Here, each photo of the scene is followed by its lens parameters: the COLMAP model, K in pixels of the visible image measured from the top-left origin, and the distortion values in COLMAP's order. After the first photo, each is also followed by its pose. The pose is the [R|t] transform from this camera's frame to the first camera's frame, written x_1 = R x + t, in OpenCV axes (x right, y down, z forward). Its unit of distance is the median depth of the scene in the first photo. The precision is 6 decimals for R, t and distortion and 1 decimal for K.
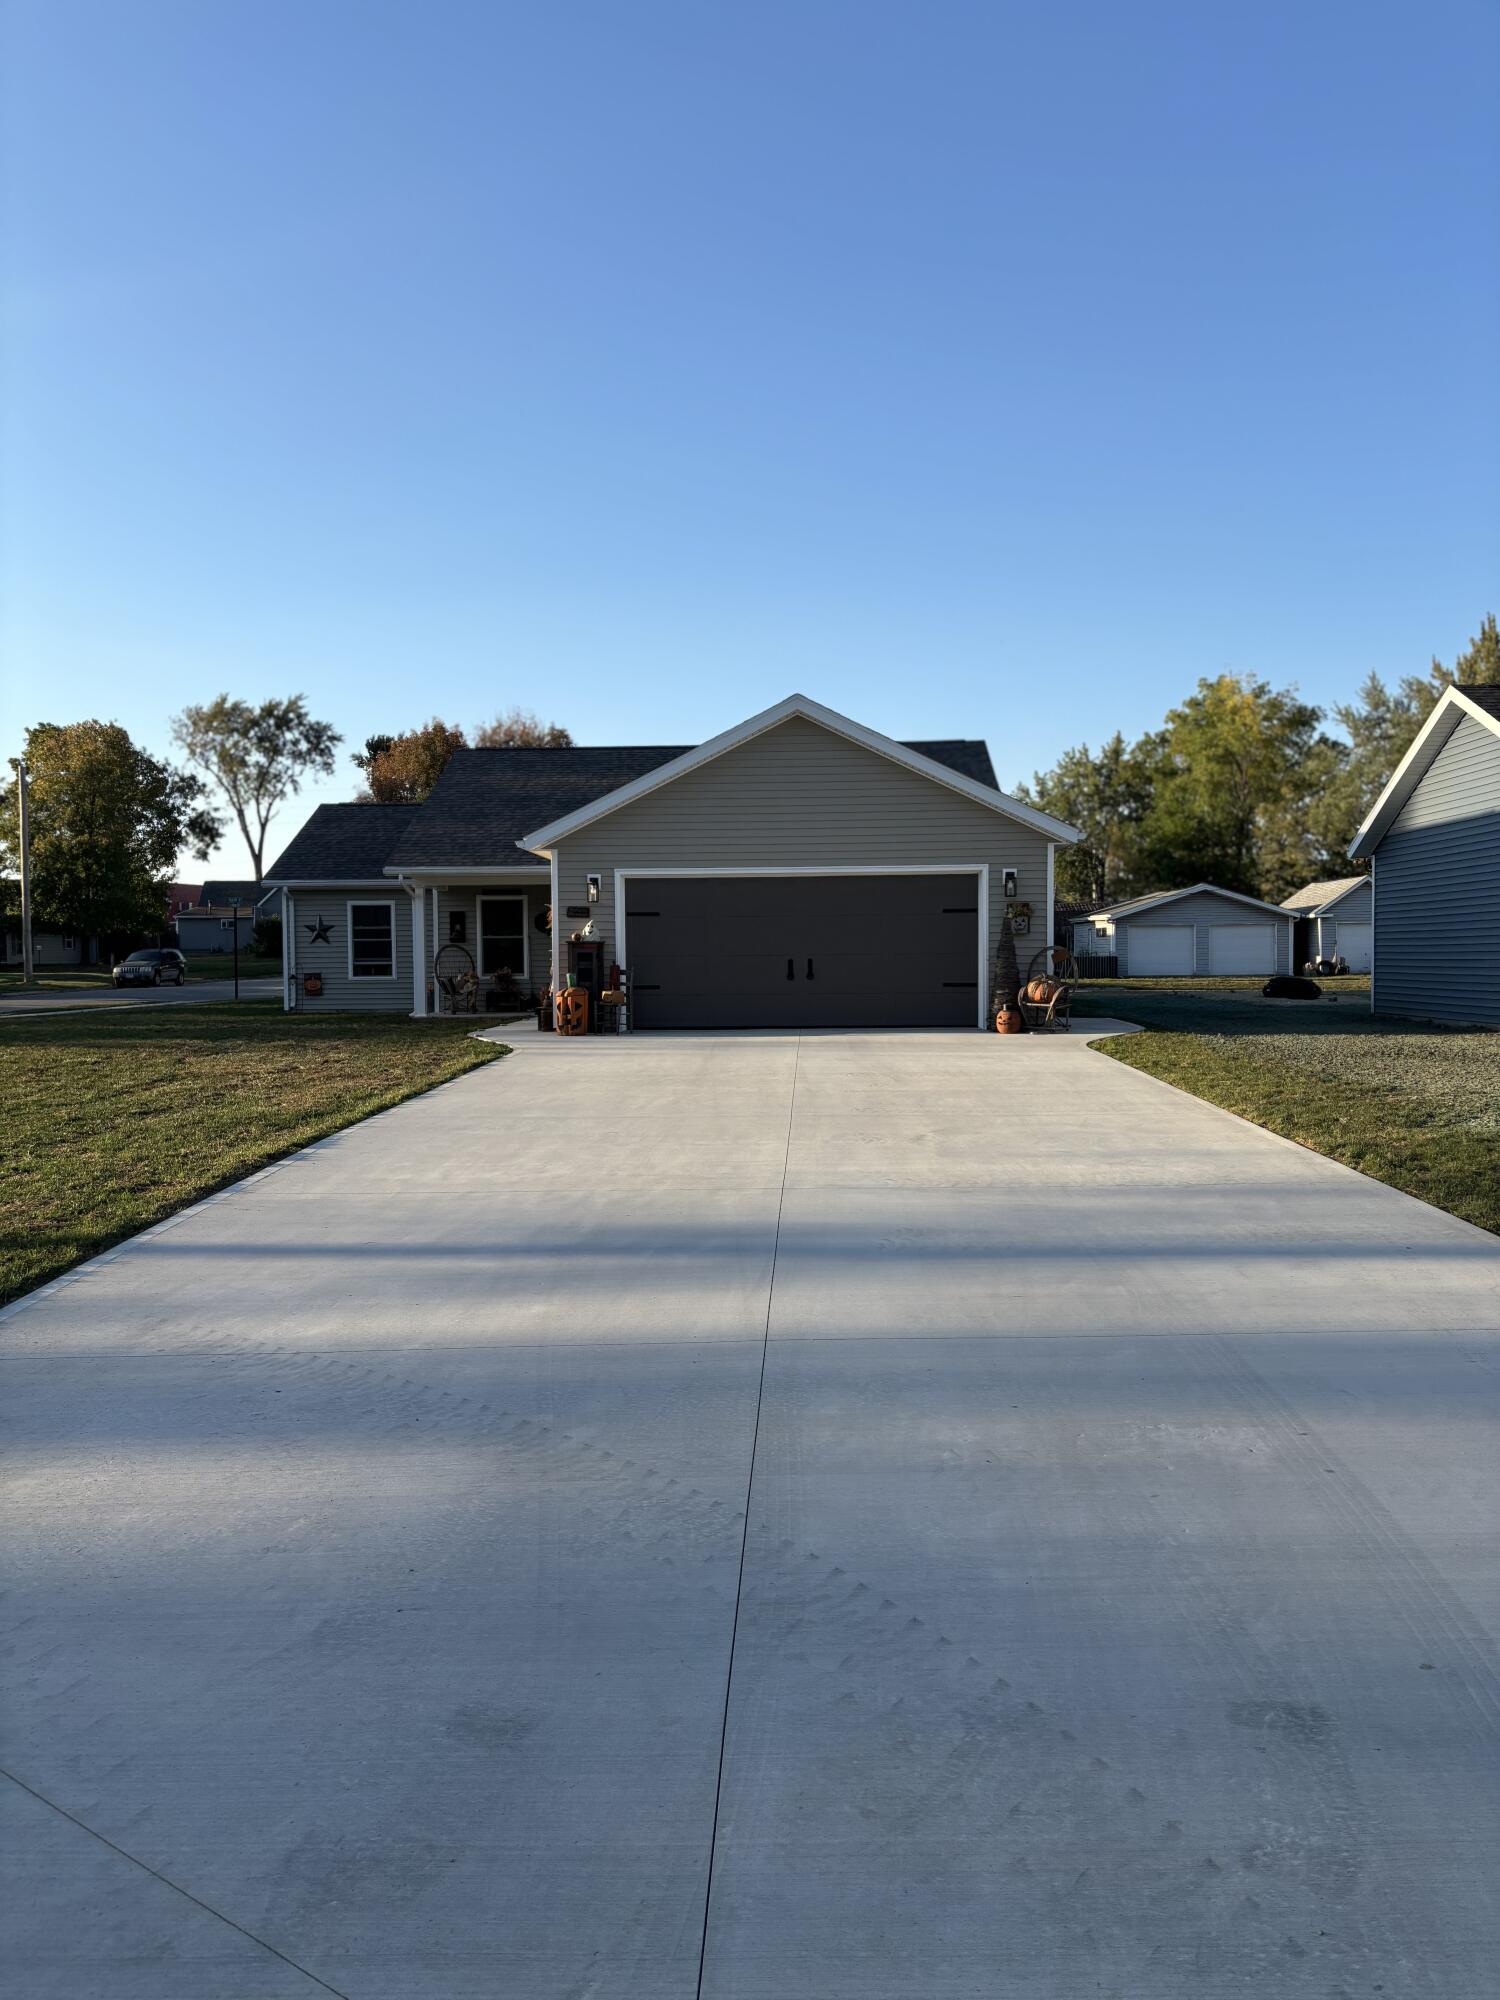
lens RADIAL K [[1492.4, 0, 754.5], [0, 1492.4, 1006.2], [0, 0, 1]] dist [0.027182, -0.004179]
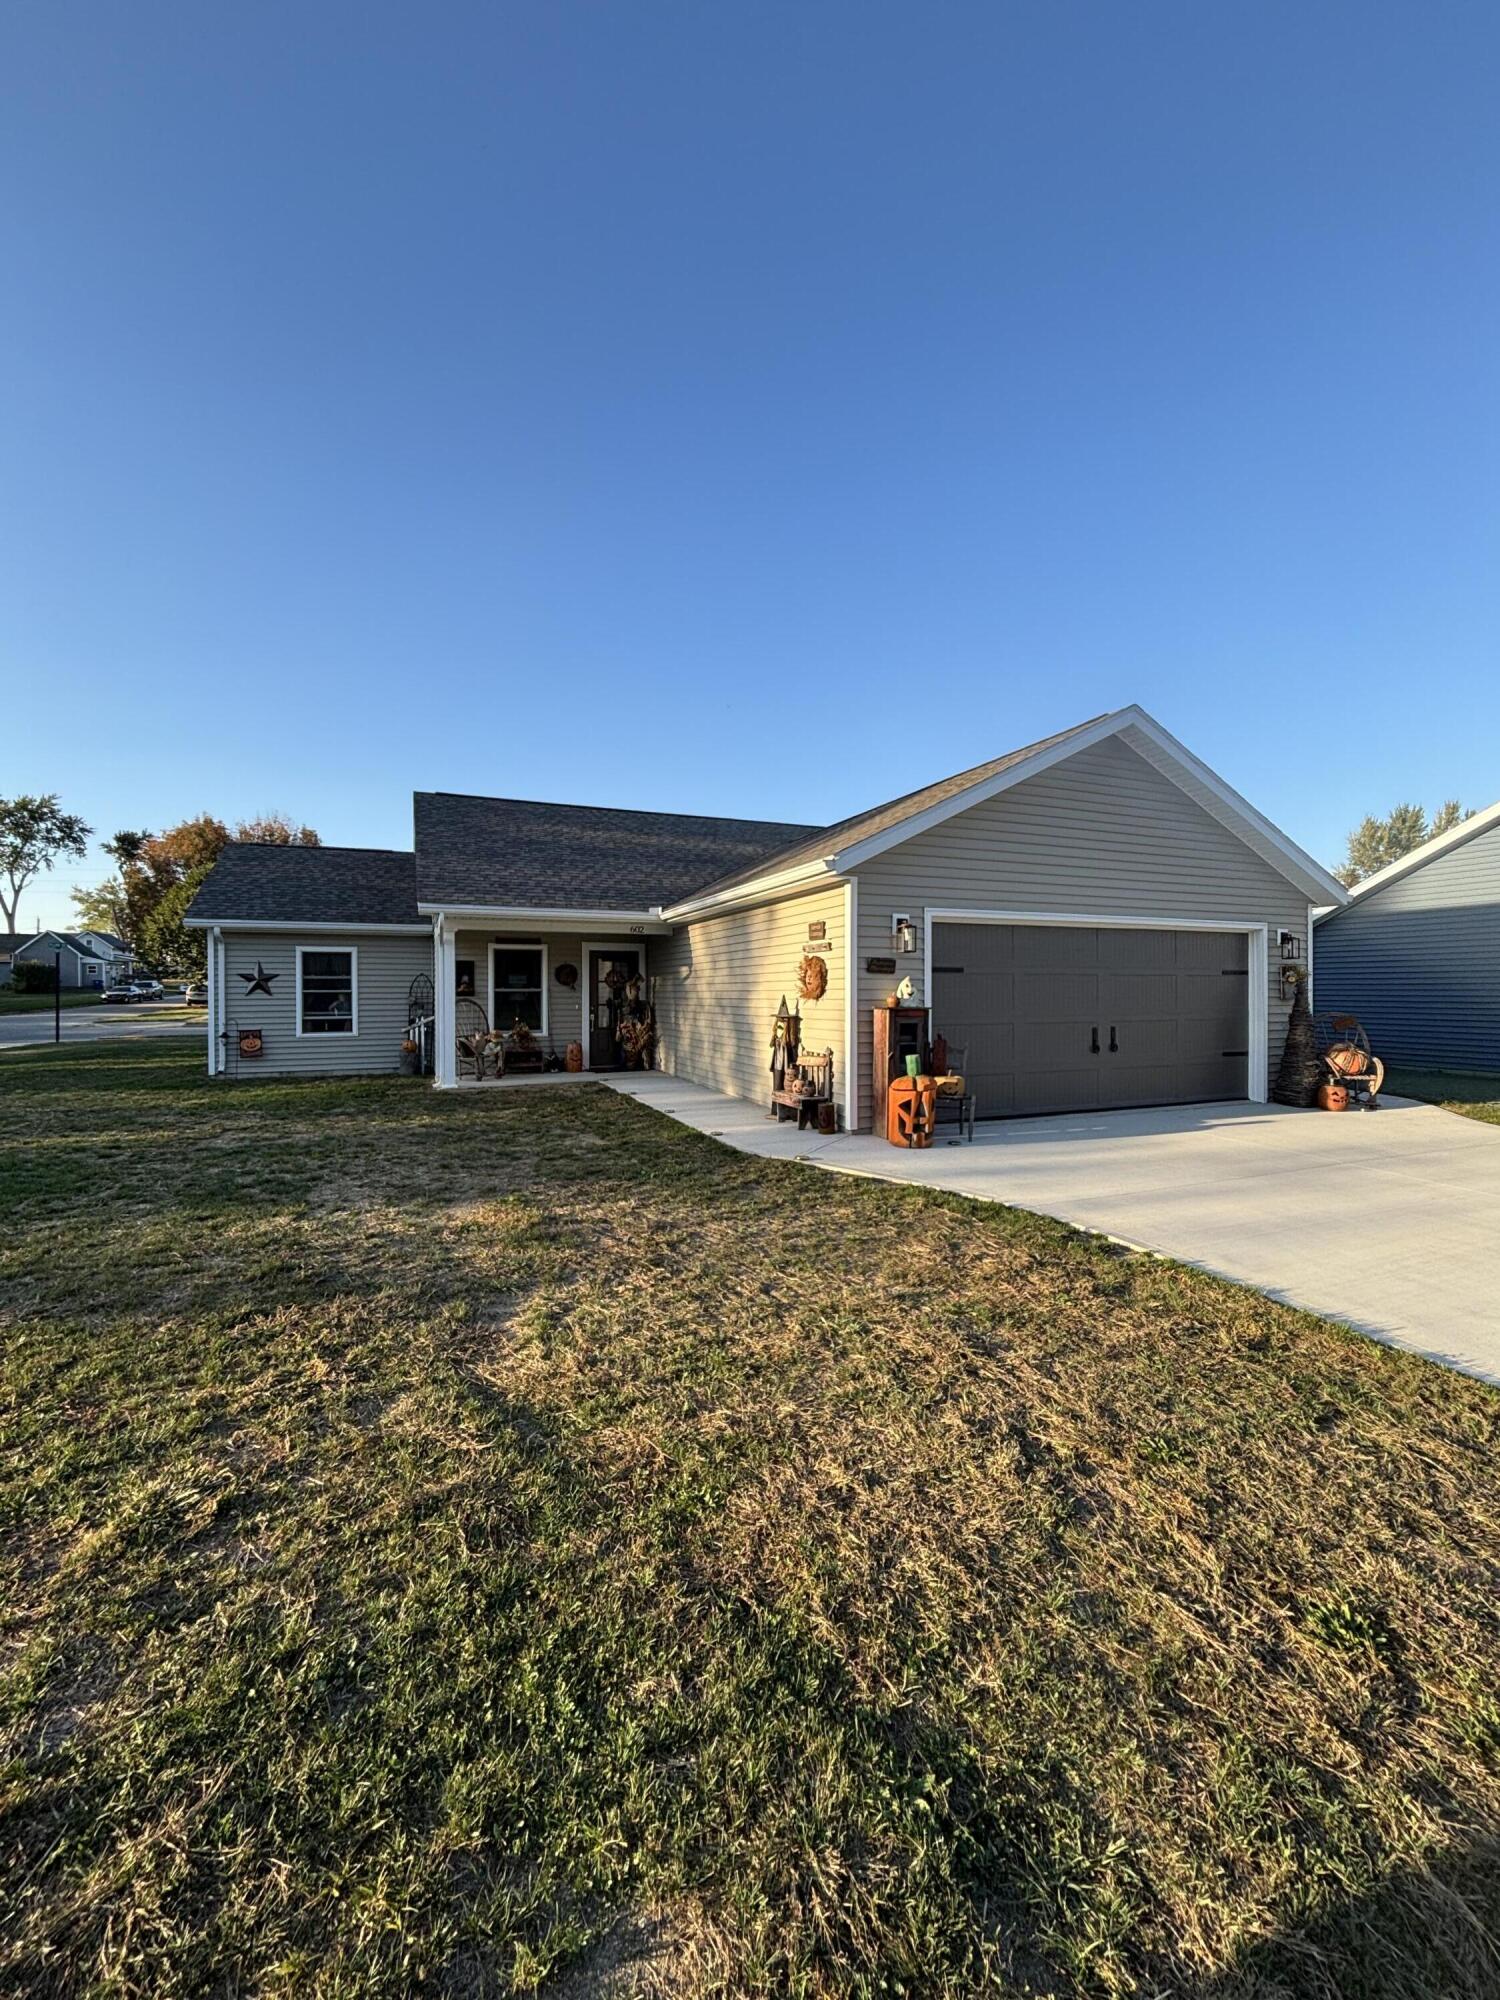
lens RADIAL K [[803.9, 0, 750.0], [0, 803.9, 1000.0], [0, 0, 1]] dist [-0.000189, 0.000240]
pose [[0.904666, 0.001609, 0.426118, -0.232715], [0.008729, 0.999713, -0.022306, -0.026520], [-0.426031, 0.023899, 0.904393, 0.466369]]
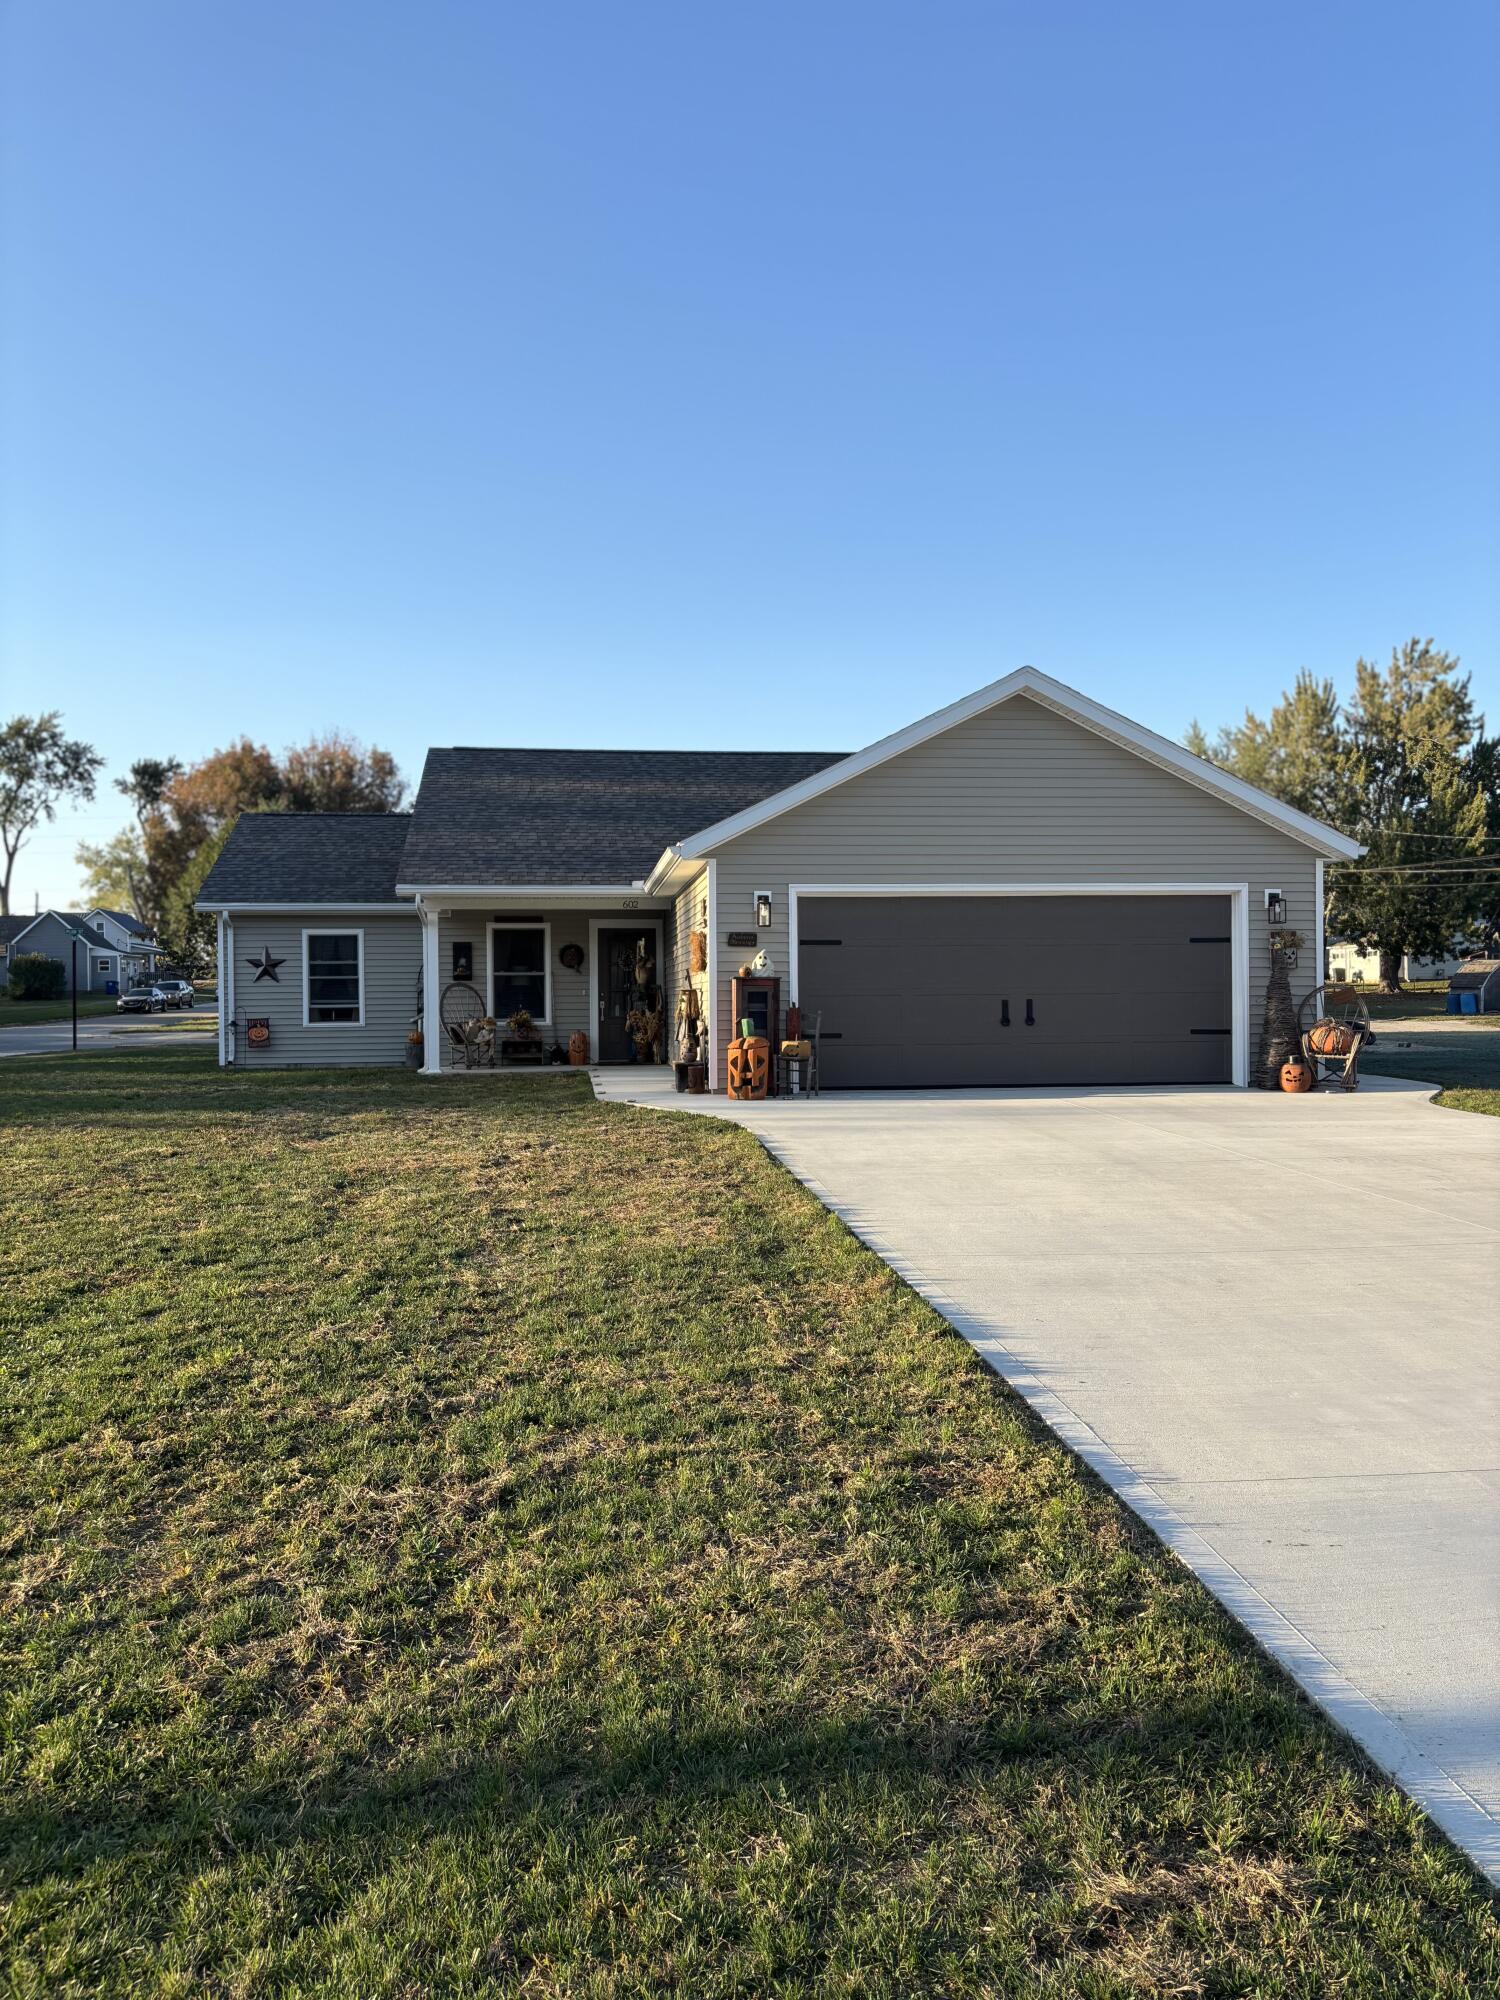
lens RADIAL K [[1492.4, 0, 754.5], [0, 1492.4, 1006.2], [0, 0, 1]] dist [0.027182, -0.004179]
pose [[0.986370, -0.001111, 0.164537, -0.164433], [0.005898, 0.999573, -0.028608, -0.004334], [-0.164435, 0.029188, 0.985956, 0.163885]]
